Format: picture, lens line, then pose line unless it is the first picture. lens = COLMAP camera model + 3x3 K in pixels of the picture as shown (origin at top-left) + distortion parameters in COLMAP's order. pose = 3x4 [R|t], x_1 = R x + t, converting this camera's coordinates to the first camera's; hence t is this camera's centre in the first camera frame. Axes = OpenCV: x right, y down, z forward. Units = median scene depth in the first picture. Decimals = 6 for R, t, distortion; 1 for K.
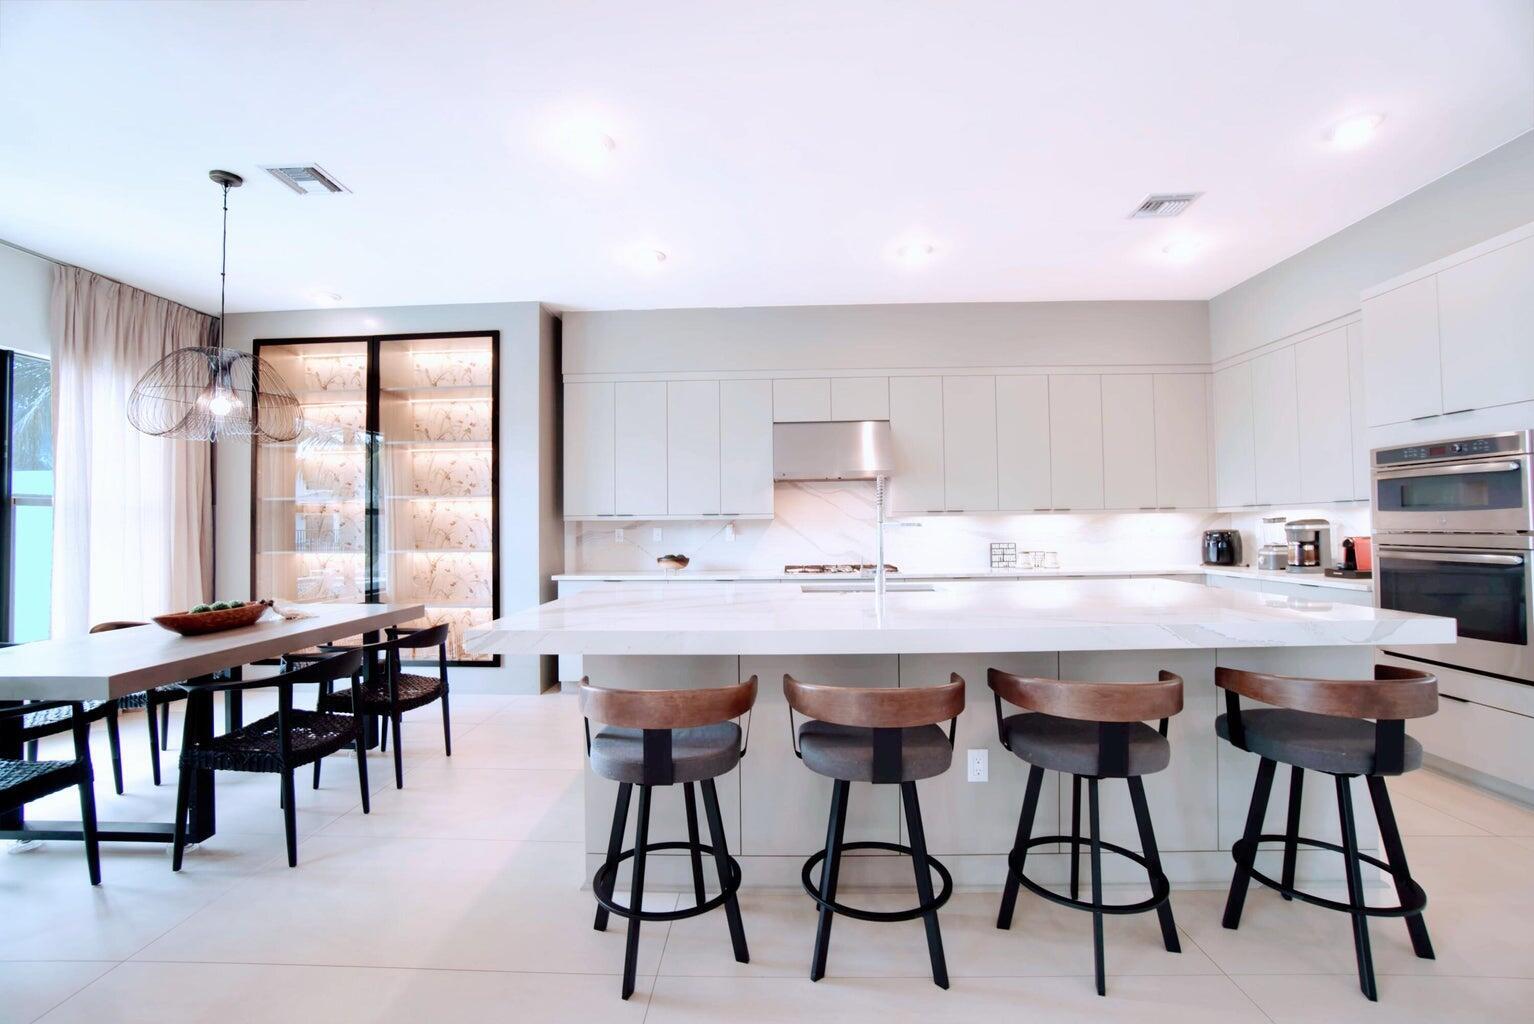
lens RADIAL K [[666.3, 0, 751.4], [0, 666.3, 513.1], [0, 0, 1]] dist [-0.034502, 0.008090]
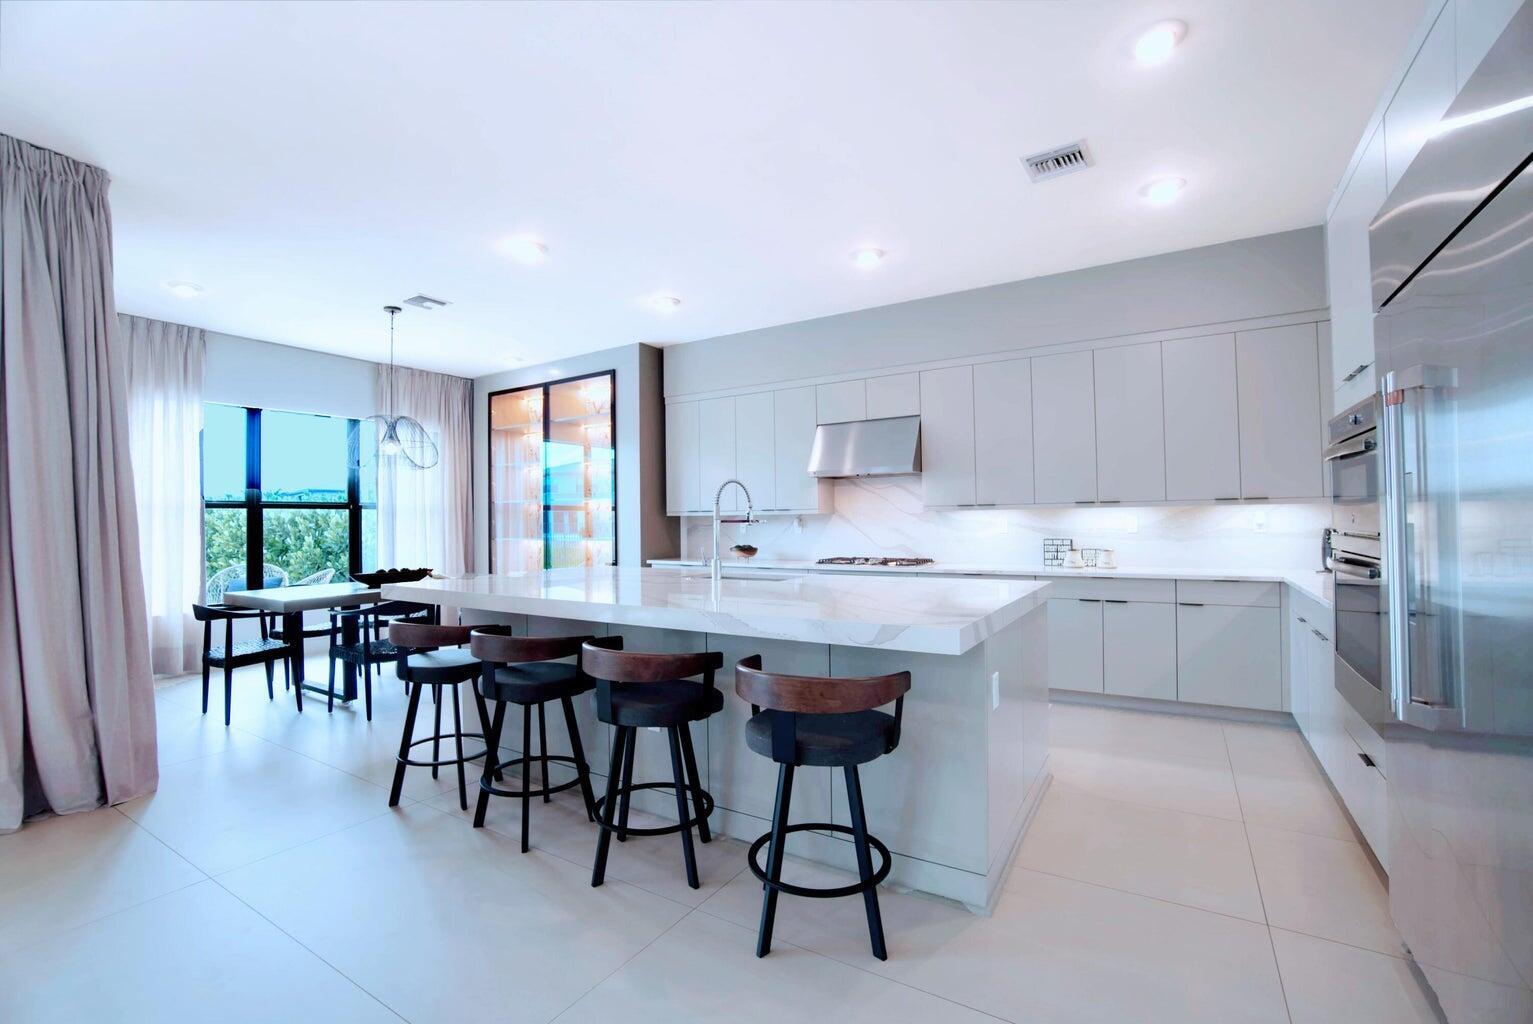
lens RADIAL K [[690.4, 0, 763.8], [0, 690.4, 507.3], [0, 0, 1]] dist [-0.000619, 0.000909]
pose [[0.864126, -0.009422, -0.503188, 0.538235], [0.012144, 0.999924, 0.002132, -0.005478], [0.503129, -0.007953, 0.864175, -0.021220]]
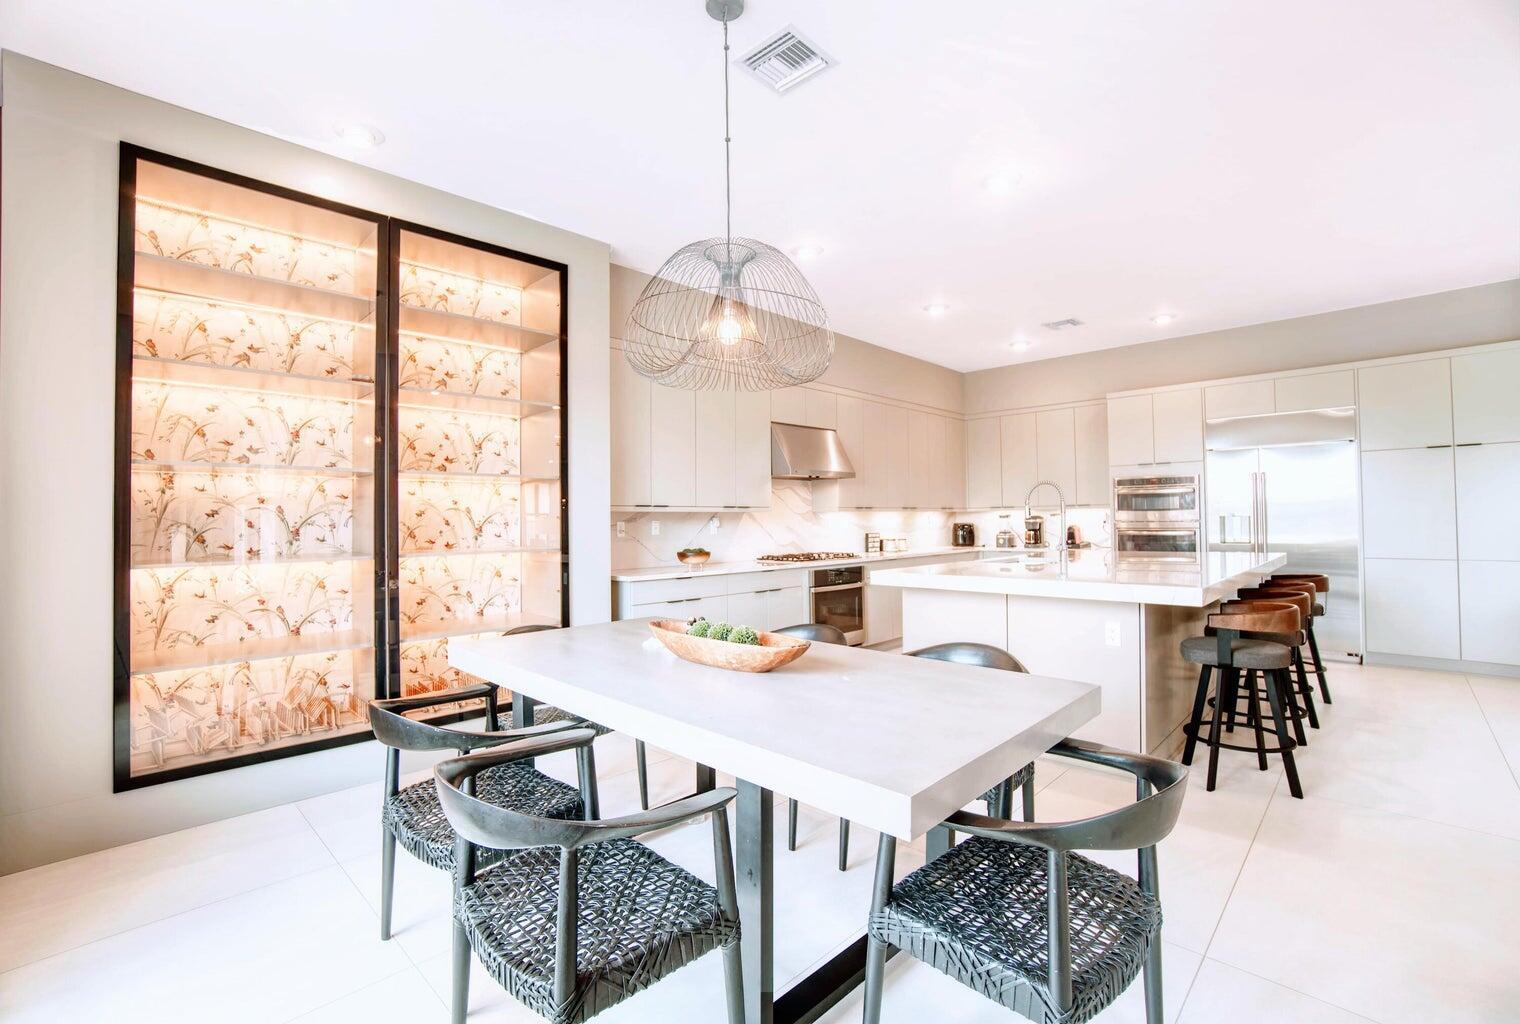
lens RADIAL K [[690.9, 0, 747.6], [0, 690.9, 508.7], [0, 0, 1]] dist [-0.002398, 0.000247]
pose [[0.673463, 0.015737, 0.739053, -0.823243], [-0.010562, 0.999876, -0.011666, 0.016839], [-0.739145, 0.000051, 0.673546, 0.290407]]
